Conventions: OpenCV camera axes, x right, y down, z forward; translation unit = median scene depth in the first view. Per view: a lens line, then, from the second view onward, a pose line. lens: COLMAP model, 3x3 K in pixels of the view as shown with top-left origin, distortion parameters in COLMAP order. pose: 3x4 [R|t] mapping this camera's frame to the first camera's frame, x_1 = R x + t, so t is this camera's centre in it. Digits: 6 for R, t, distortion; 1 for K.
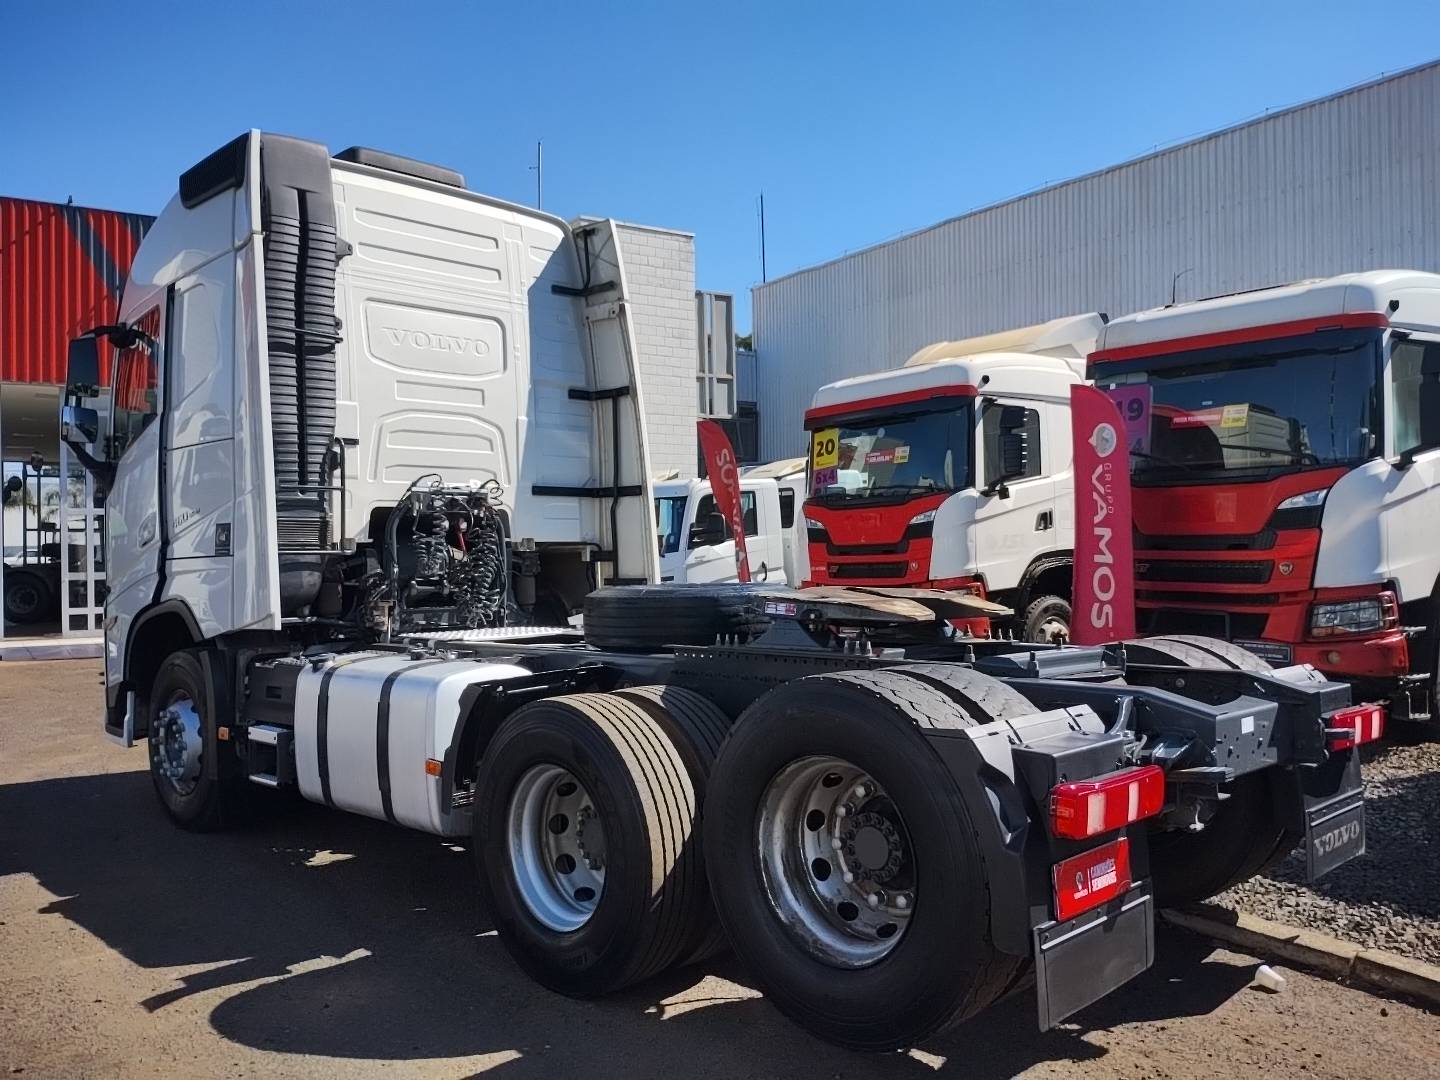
lens RADIAL K [[1200.1, 0, 727.2], [0, 1200.1, 538.4], [0, 0, 1]] dist [0.012437, -0.008612]
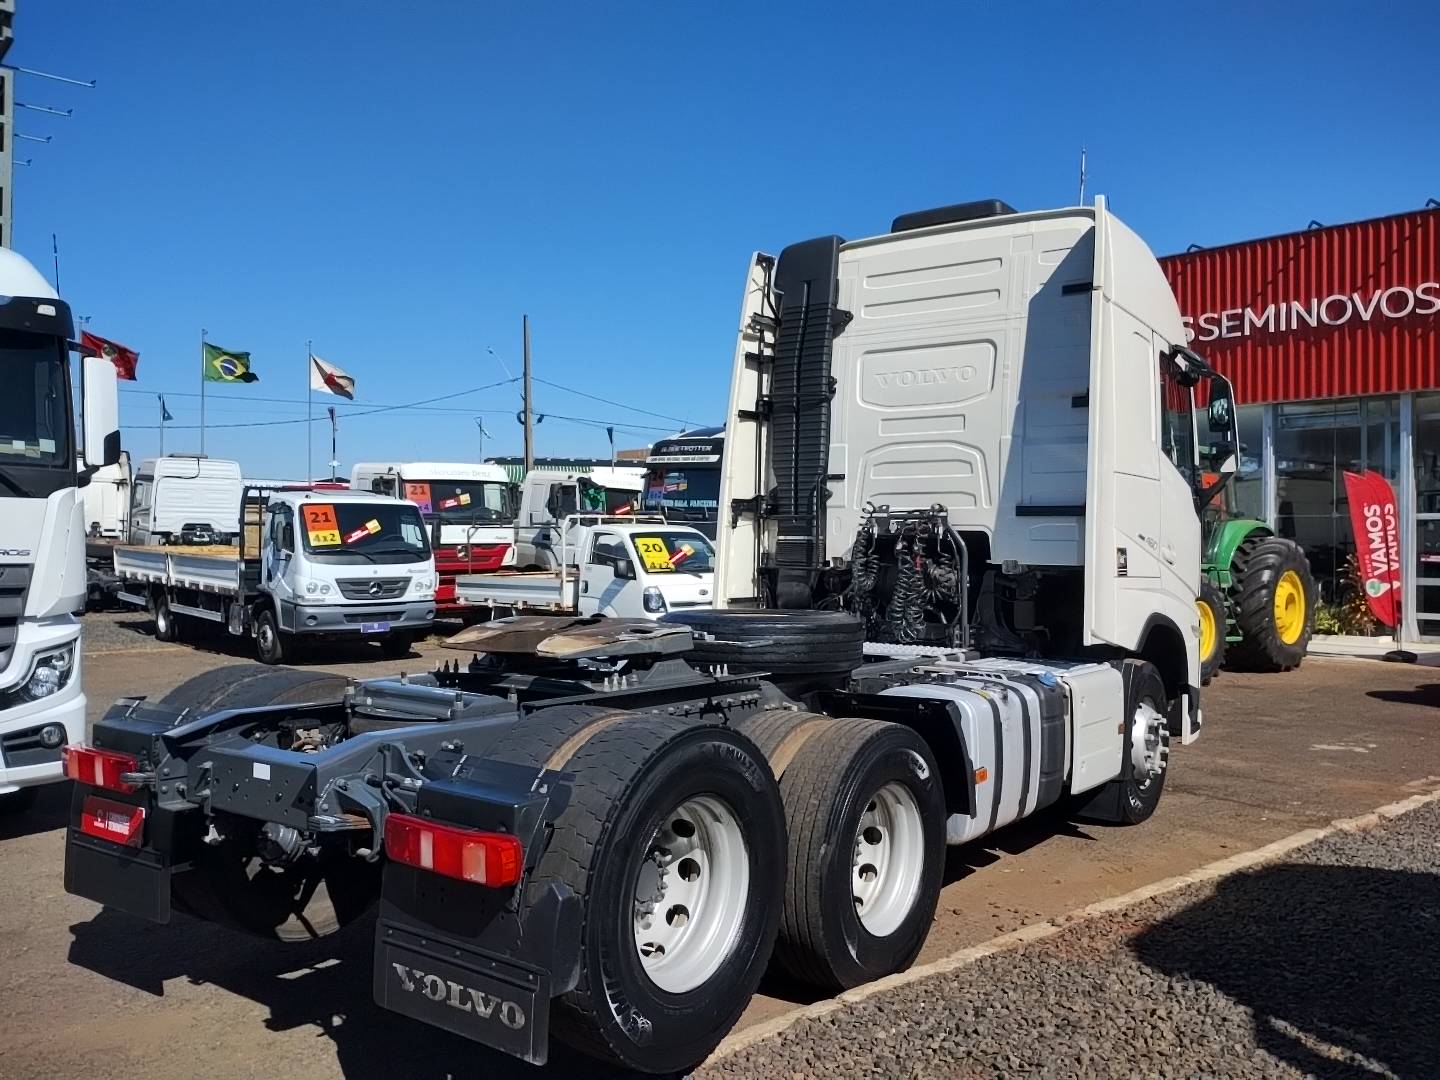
lens RADIAL K [[1200.1, 0, 727.2], [0, 1200.1, 538.4], [0, 0, 1]] dist [0.012437, -0.008612]
pose [[0.153222, 0.003684, -0.988185, 0.768787], [-0.001293, 0.999993, 0.003528, -0.021548], [0.988191, 0.000737, 0.153226, 0.638247]]
